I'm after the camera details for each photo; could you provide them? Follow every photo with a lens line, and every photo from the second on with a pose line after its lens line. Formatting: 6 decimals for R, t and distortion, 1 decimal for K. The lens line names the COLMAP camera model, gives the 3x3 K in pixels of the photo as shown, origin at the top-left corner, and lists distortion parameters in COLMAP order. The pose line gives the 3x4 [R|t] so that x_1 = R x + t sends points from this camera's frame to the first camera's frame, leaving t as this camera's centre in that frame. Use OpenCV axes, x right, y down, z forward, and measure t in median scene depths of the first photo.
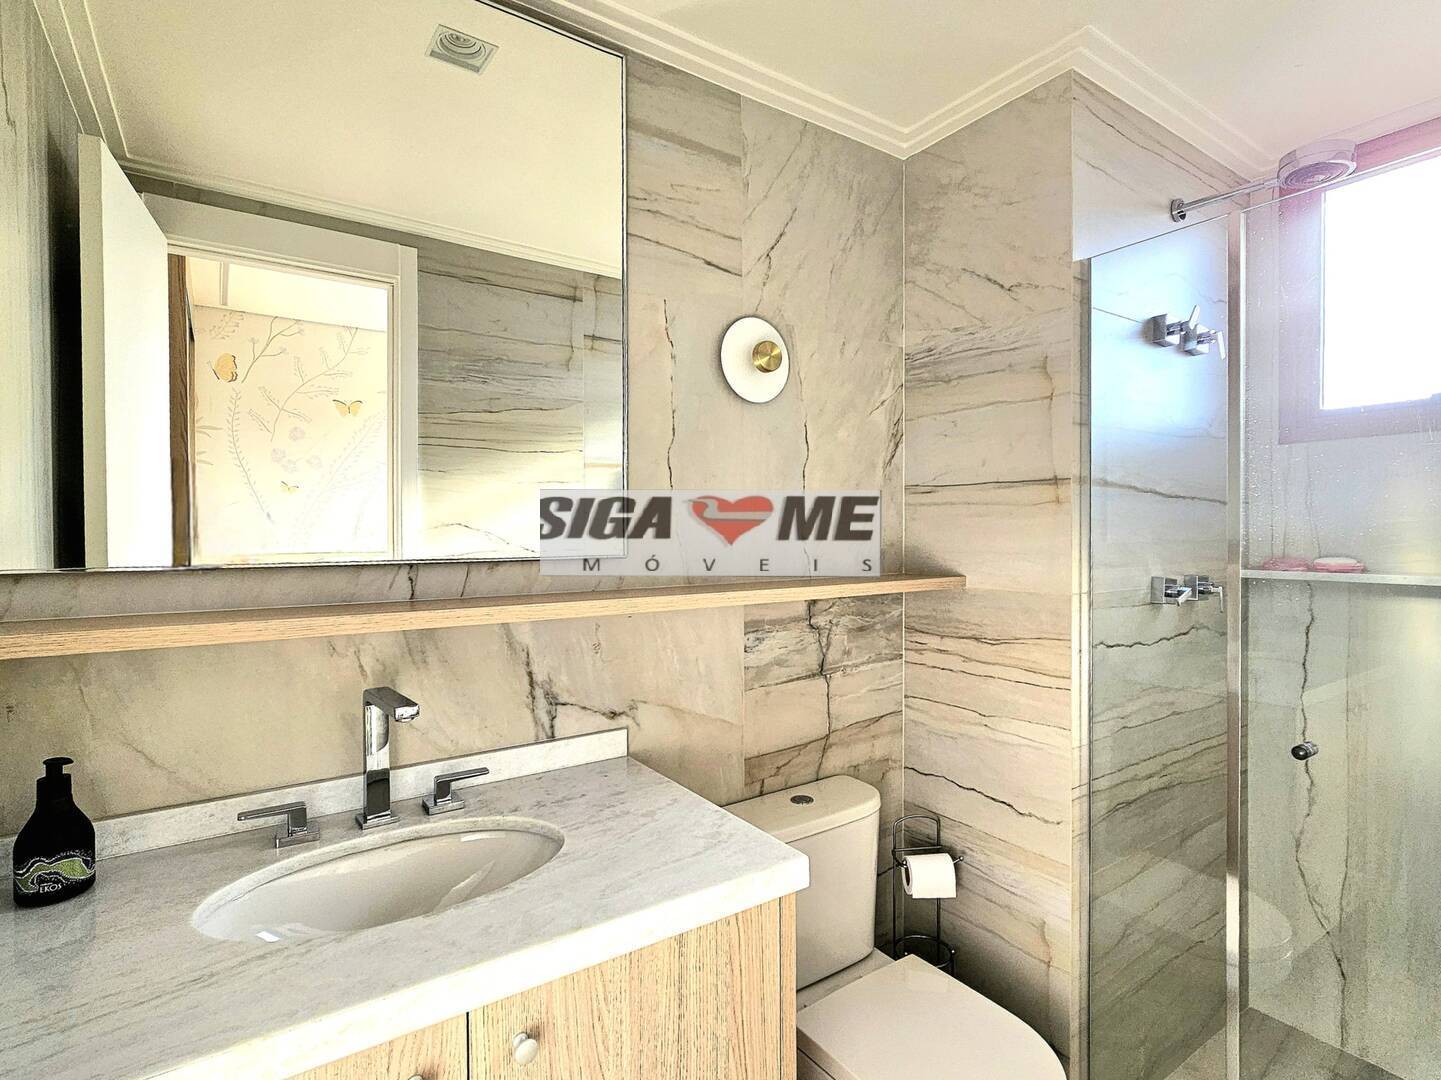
lens RADIAL K [[716.9, 0, 719.5], [0, 716.9, 537.5], [0, 0, 1]] dist [-0.002220, -0.003539]
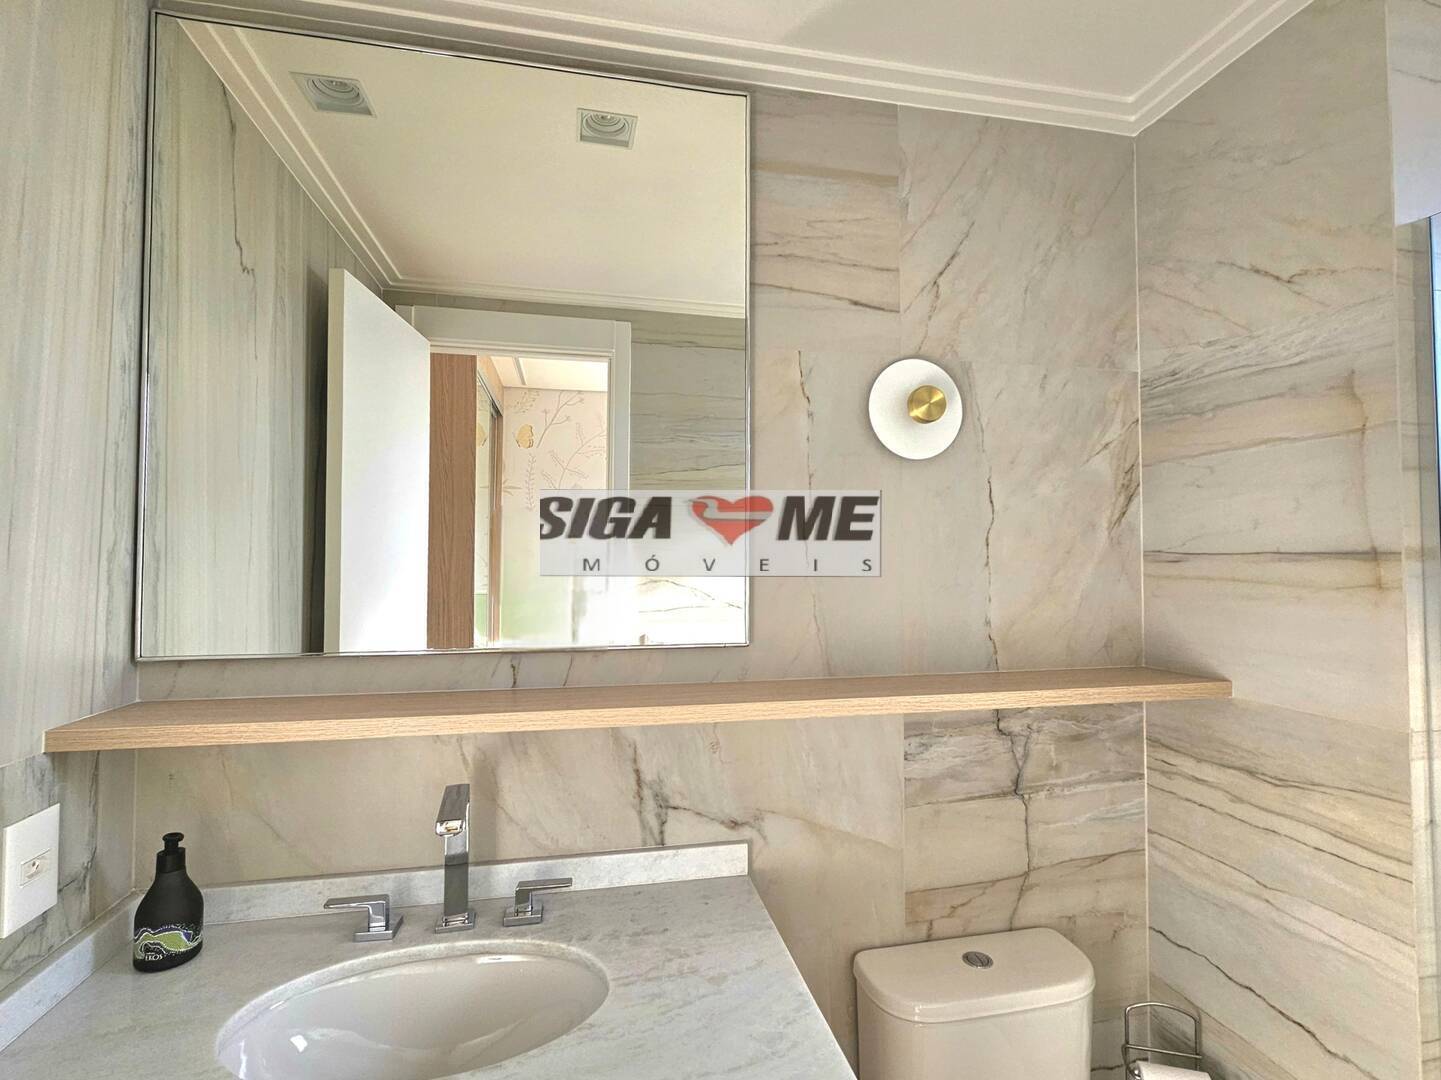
lens RADIAL K [[697.7, 0, 723.3], [0, 697.7, 537.8], [0, 0, 1]] dist [-0.002949, 0.000932]
pose [[0.925648, -0.009009, -0.378279, 0.149976], [-0.008087, 0.999017, -0.043582, -0.060060], [0.378300, 0.043401, 0.924665, 0.169123]]
